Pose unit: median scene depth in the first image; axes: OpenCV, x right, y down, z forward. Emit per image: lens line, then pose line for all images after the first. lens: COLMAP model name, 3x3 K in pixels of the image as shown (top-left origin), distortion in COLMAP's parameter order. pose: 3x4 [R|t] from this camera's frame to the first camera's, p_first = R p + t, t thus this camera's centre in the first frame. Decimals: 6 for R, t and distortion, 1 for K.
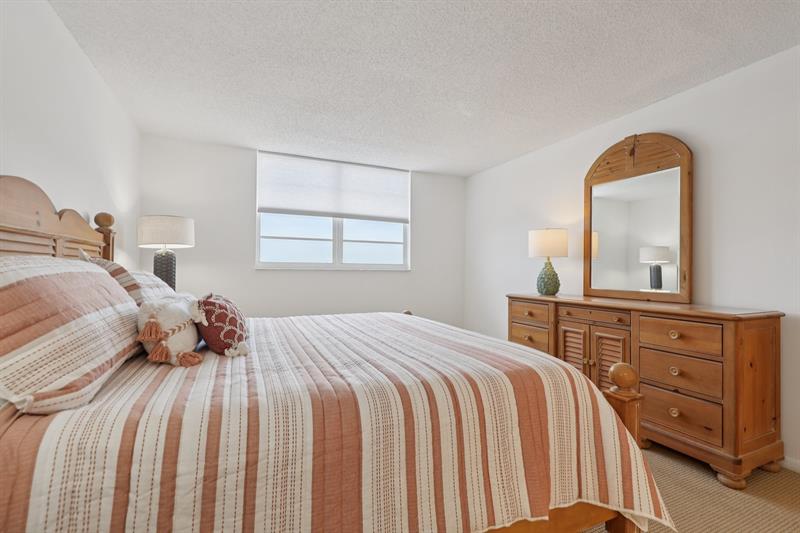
lens RADIAL K [[365.8, 0, 400.0], [0, 365.8, 266.5], [0, 0, 1]] dist [0.001806, -0.000042]
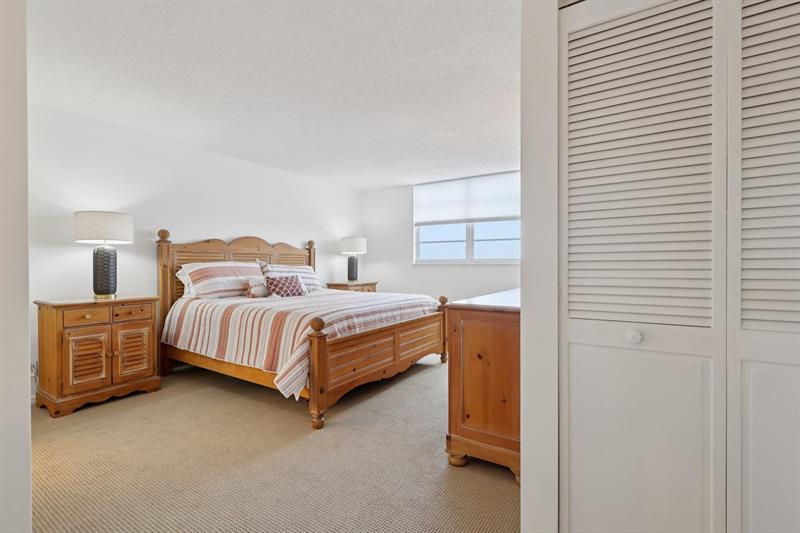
lens RADIAL K [[365.8, 0, 400.0], [0, 365.8, 266.5], [0, 0, 1]] dist [0.001806, -0.000042]
pose [[0.534653, -0.005781, -0.845052, 0.811115], [0.016599, 0.999856, 0.003662, 0.008148], [0.844909, -0.015985, 0.534671, 0.140254]]
